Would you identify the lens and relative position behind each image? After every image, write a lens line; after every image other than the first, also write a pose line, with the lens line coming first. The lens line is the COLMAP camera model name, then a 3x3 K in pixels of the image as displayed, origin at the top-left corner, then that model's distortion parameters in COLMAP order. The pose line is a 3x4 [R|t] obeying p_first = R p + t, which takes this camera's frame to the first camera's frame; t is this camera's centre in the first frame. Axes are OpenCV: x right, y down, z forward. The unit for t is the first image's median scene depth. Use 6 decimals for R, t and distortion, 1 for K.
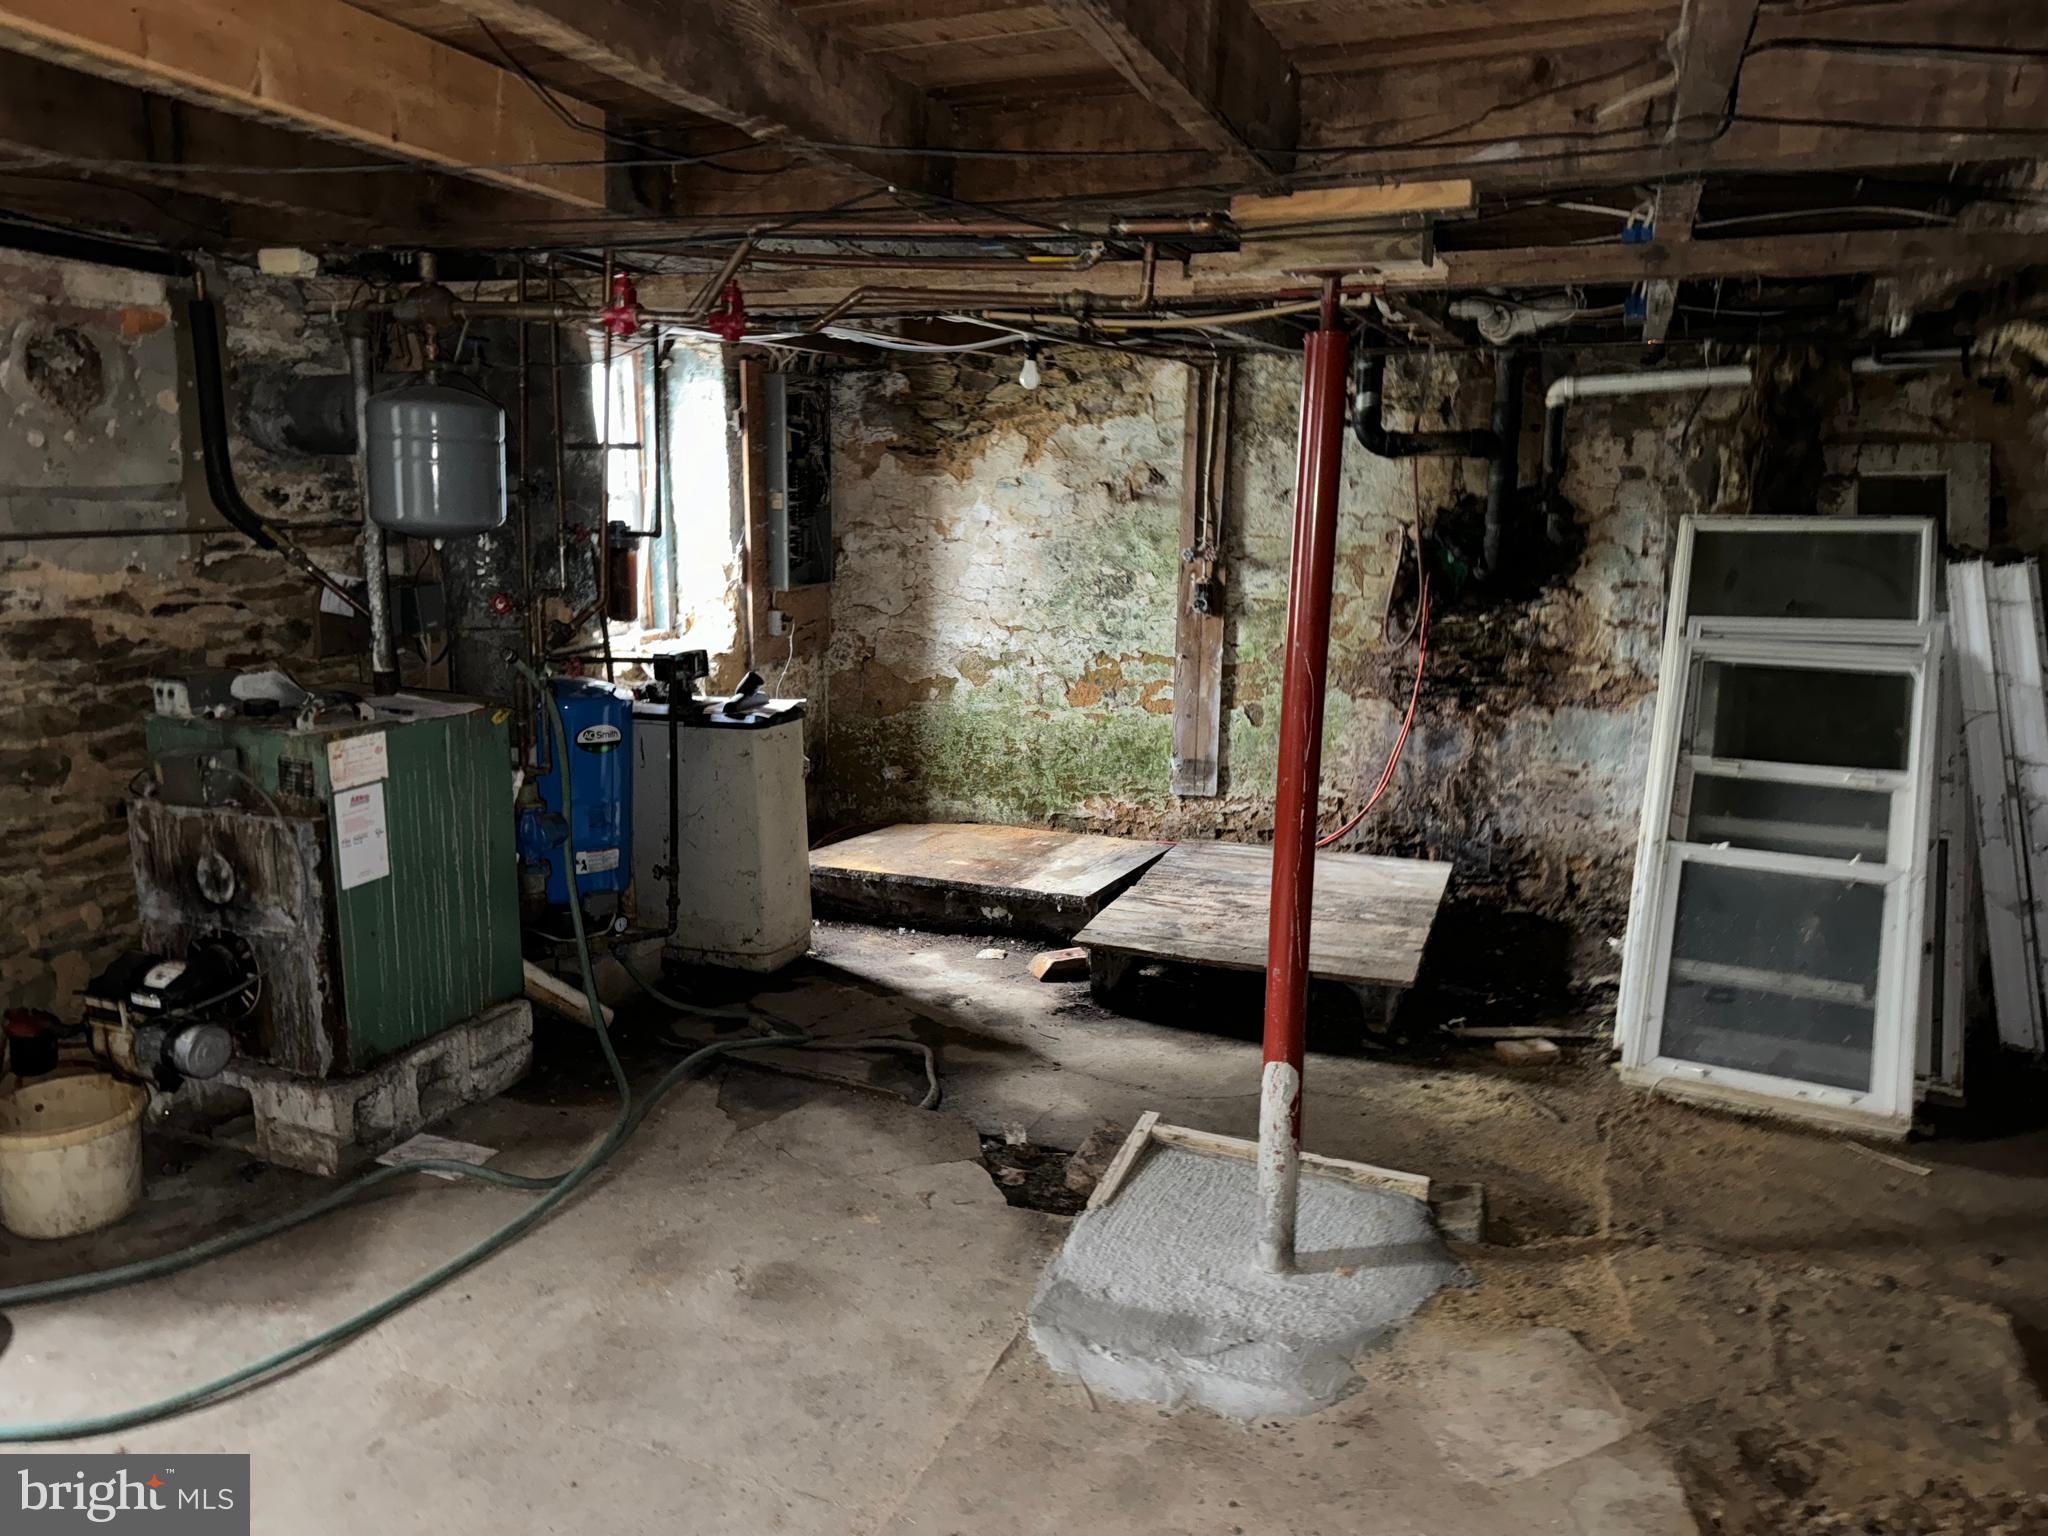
lens RADIAL K [[1426.7, 0, 1042.2], [0, 1426.7, 740.5], [0, 0, 1]] dist [0.062451, -0.081580]
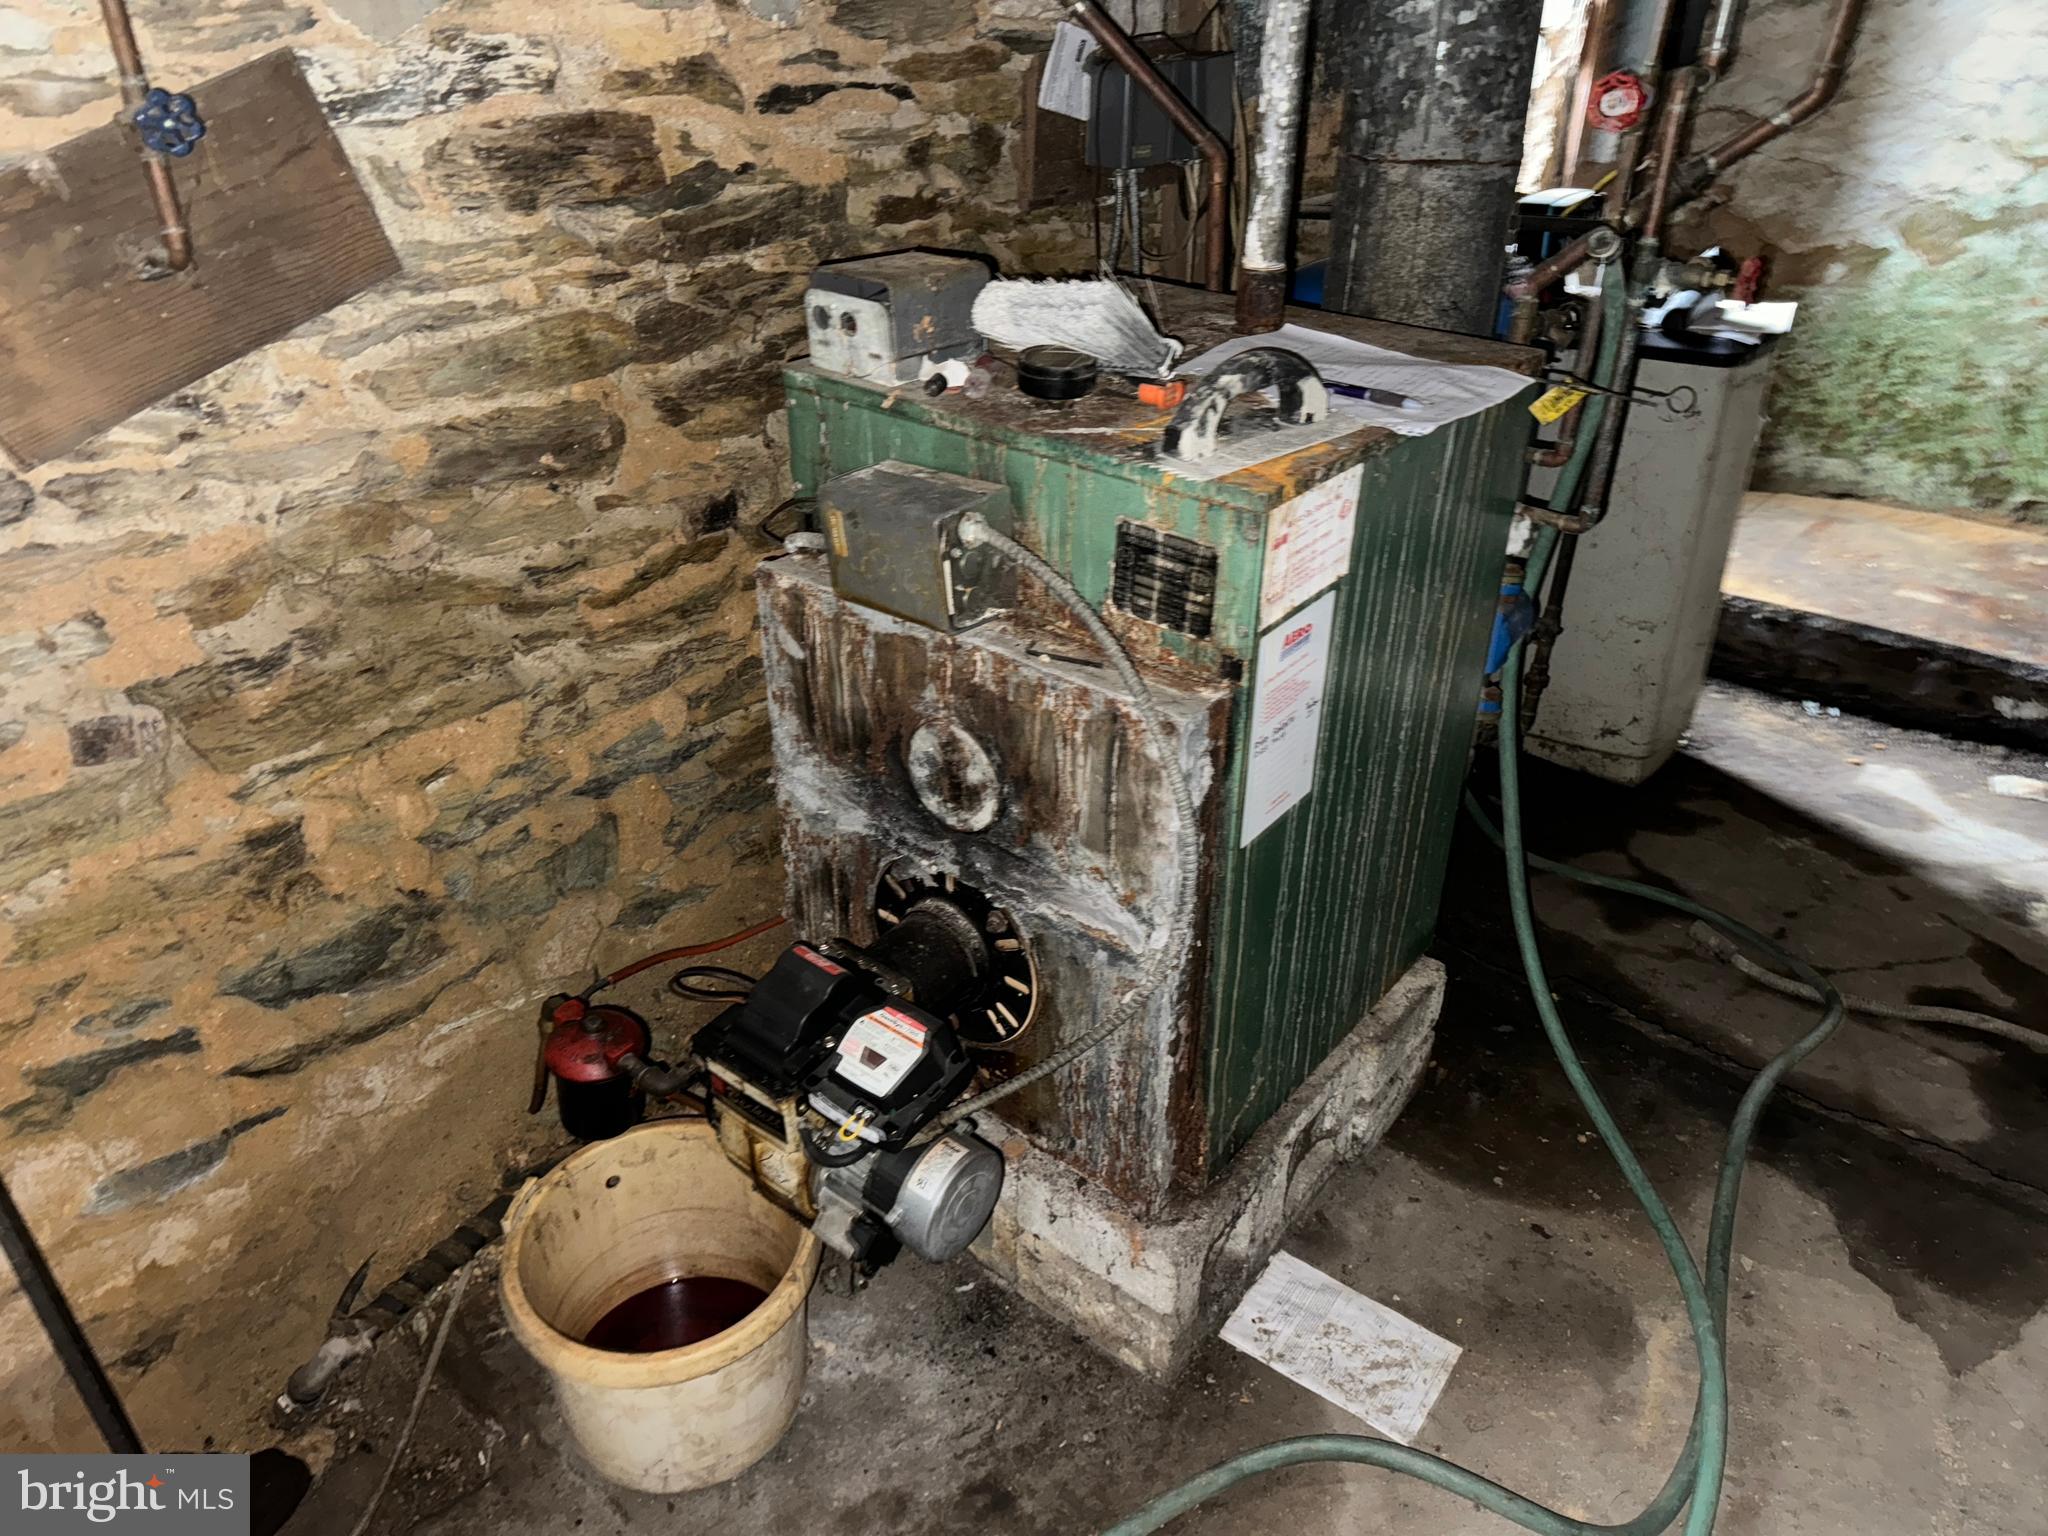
lens RADIAL K [[1426.7, 0, 1015.5], [0, 1426.7, 730.6], [0, 0, 1]] dist [0.062451, -0.081580]
pose [[0.955580, 0.136735, -0.261094, -0.374714], [-0.048199, 0.946444, 0.319250, -0.047995], [0.290763, -0.292484, 0.910994, 0.520462]]
